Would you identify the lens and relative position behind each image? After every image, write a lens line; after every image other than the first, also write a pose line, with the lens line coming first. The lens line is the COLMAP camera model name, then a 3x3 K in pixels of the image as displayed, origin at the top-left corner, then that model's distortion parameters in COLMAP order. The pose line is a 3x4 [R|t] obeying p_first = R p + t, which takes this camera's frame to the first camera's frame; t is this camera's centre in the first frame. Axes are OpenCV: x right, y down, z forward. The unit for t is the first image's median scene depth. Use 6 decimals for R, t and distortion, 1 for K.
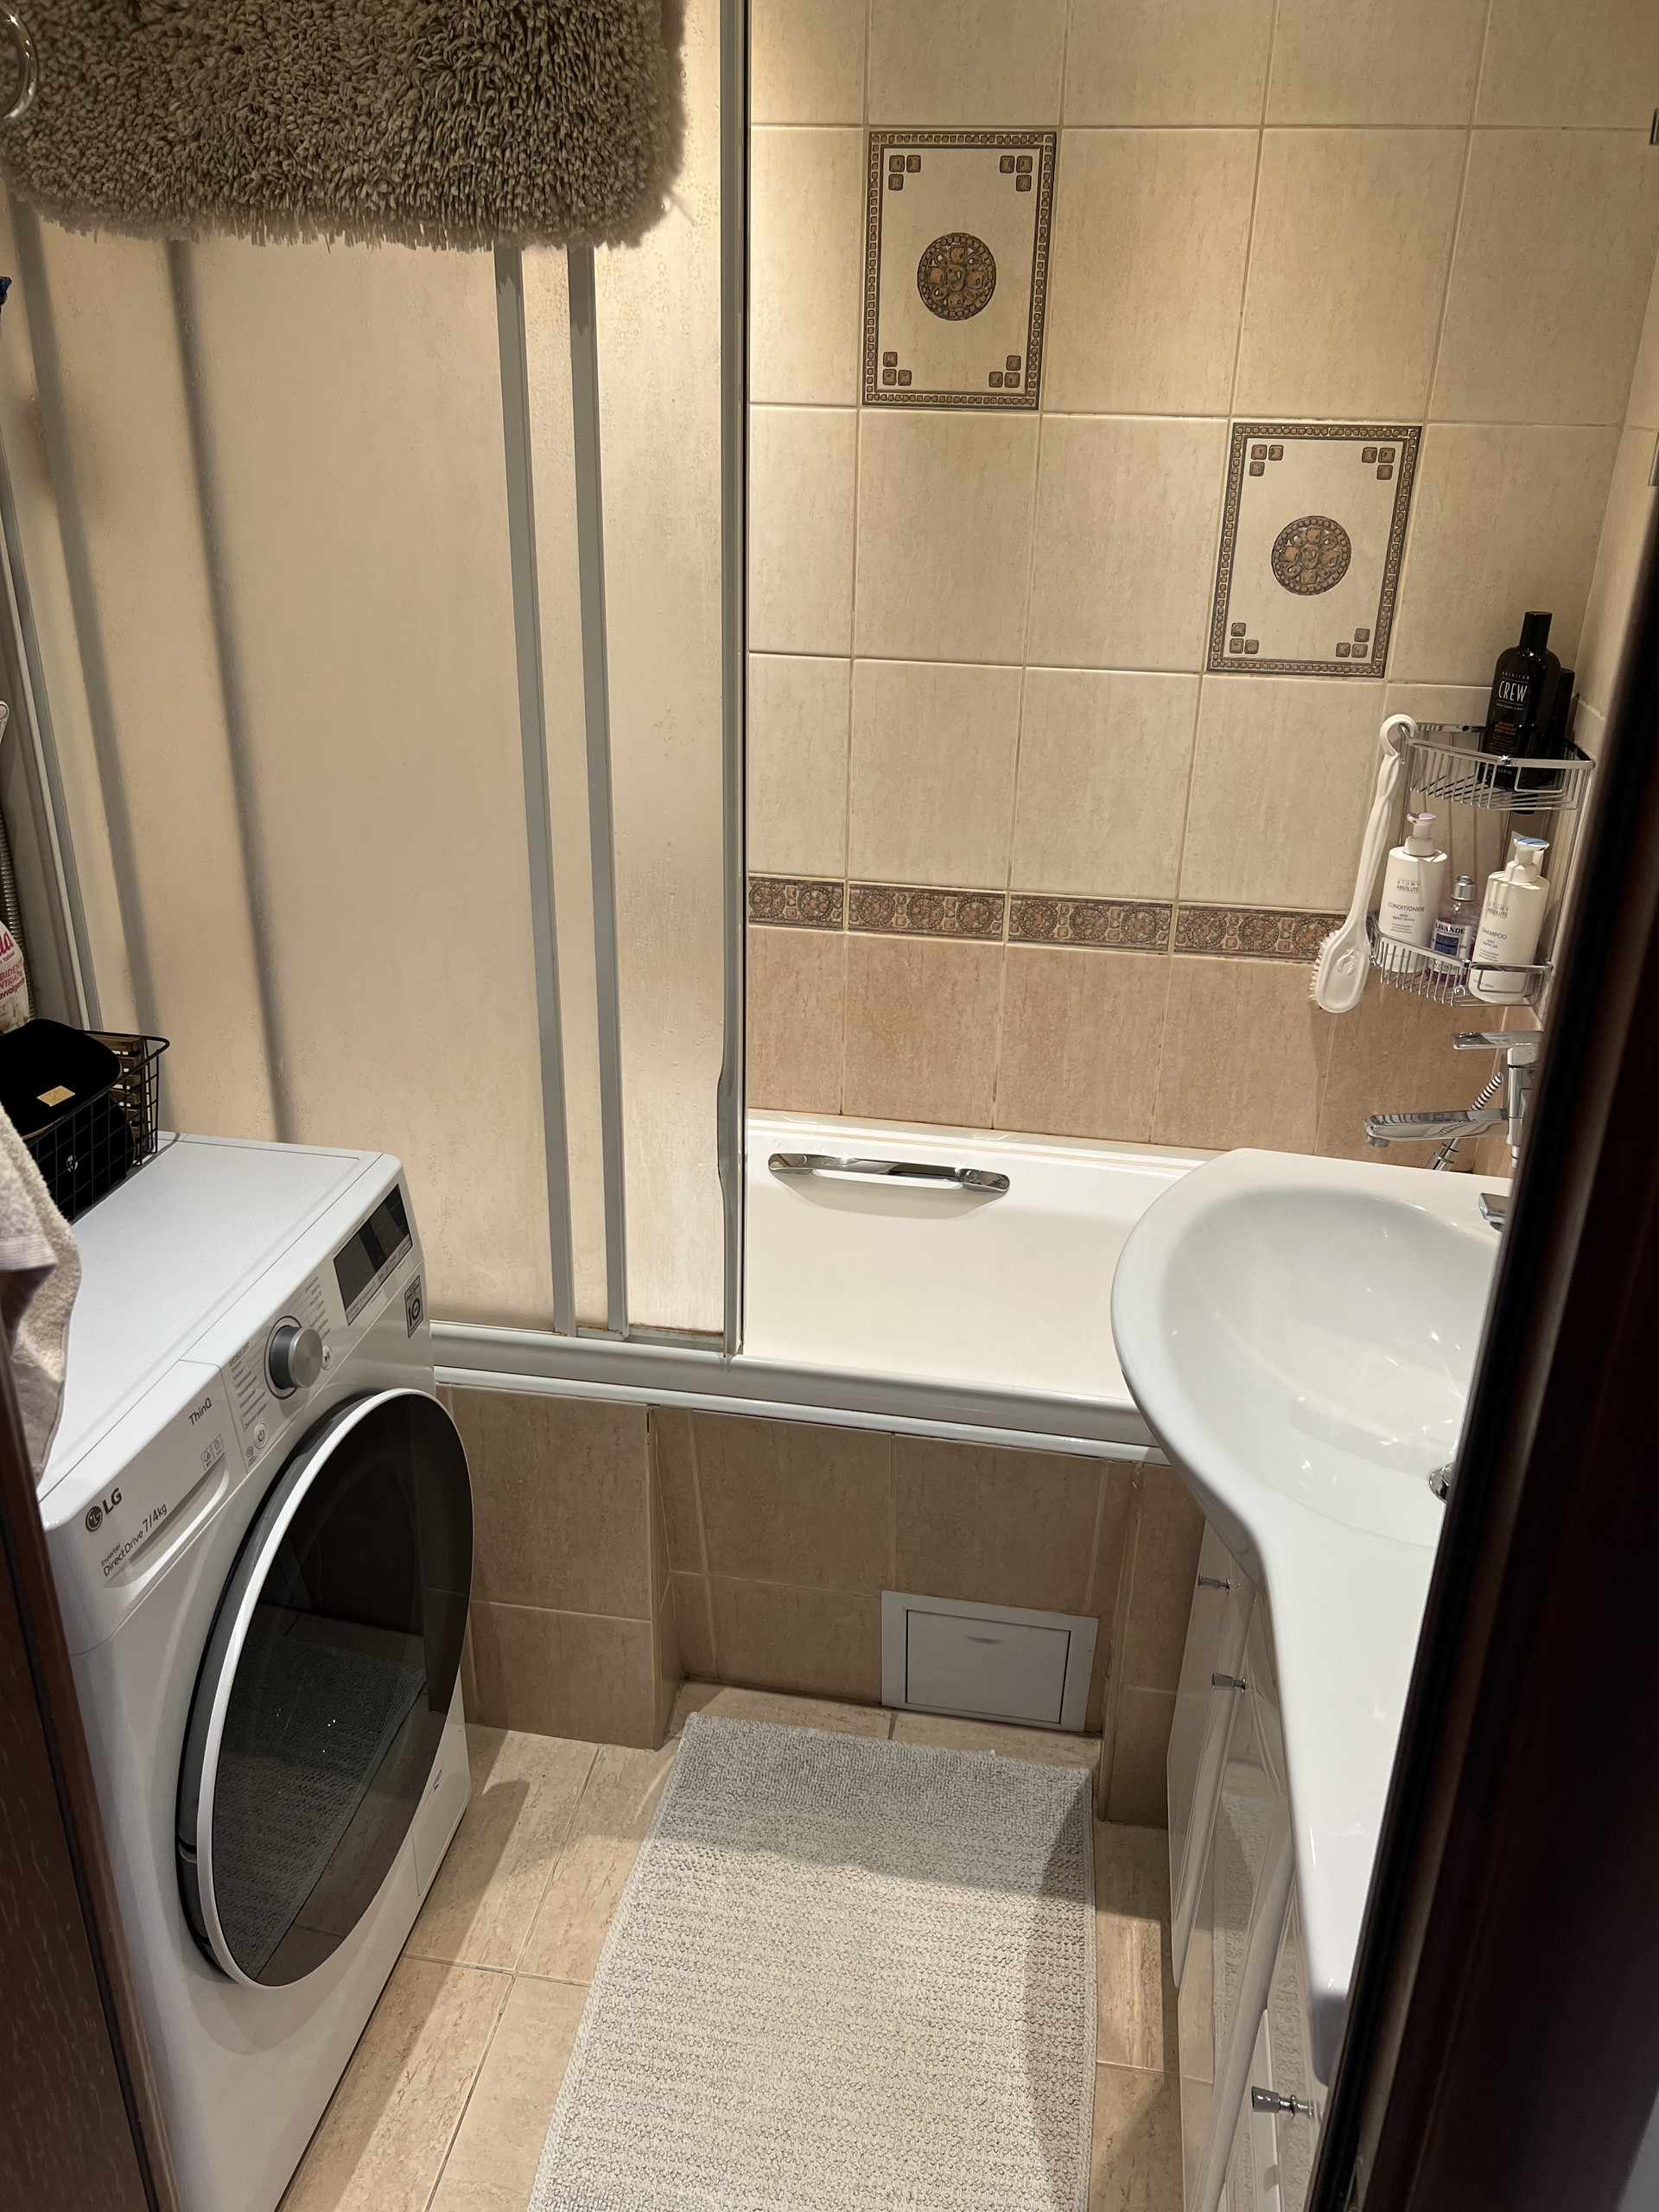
lens RADIAL K [[1702.7, 0, 844.3], [0, 1702.7, 1113.9], [0, 0, 1]] dist [0.049488, -0.030560]
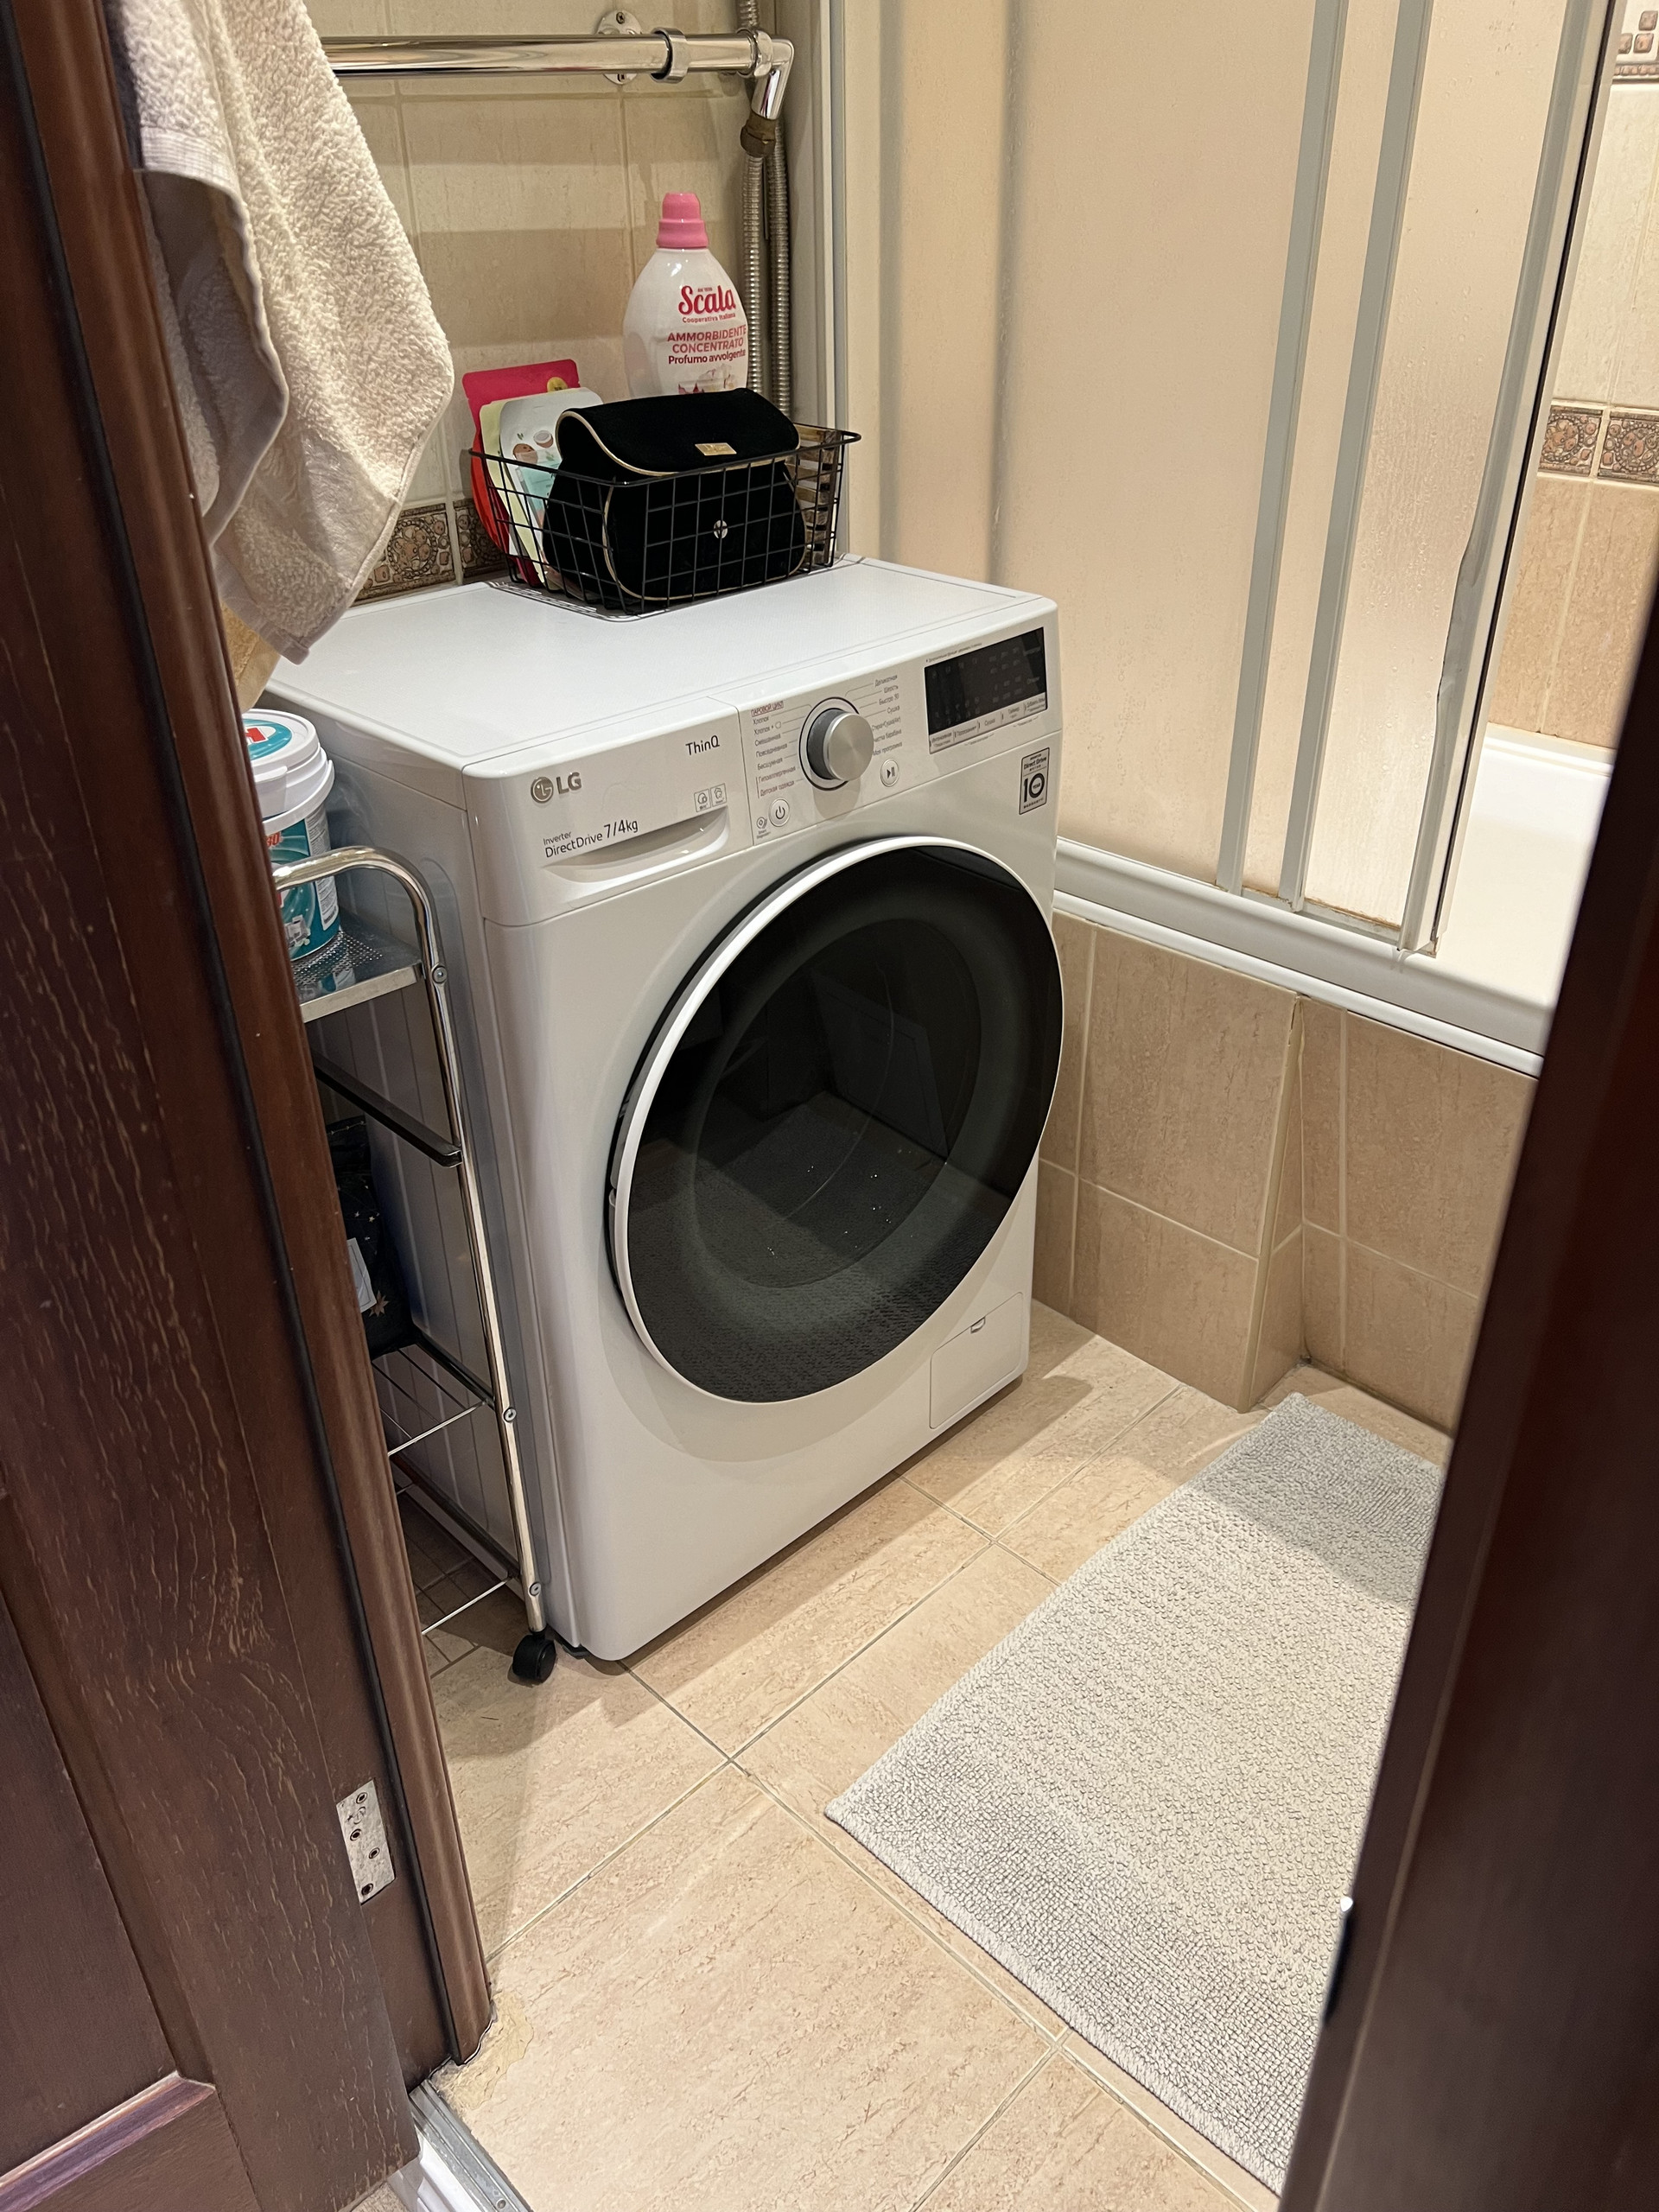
lens RADIAL K [[1702.7, 0, 839.9], [0, 1702.7, 1093.4], [0, 0, 1]] dist [0.049488, -0.030560]
pose [[0.816284, 0.268386, -0.511517, 0.089043], [-0.213492, 0.962984, 0.164571, 0.080445], [0.536751, -0.025131, 0.843366, 0.111434]]
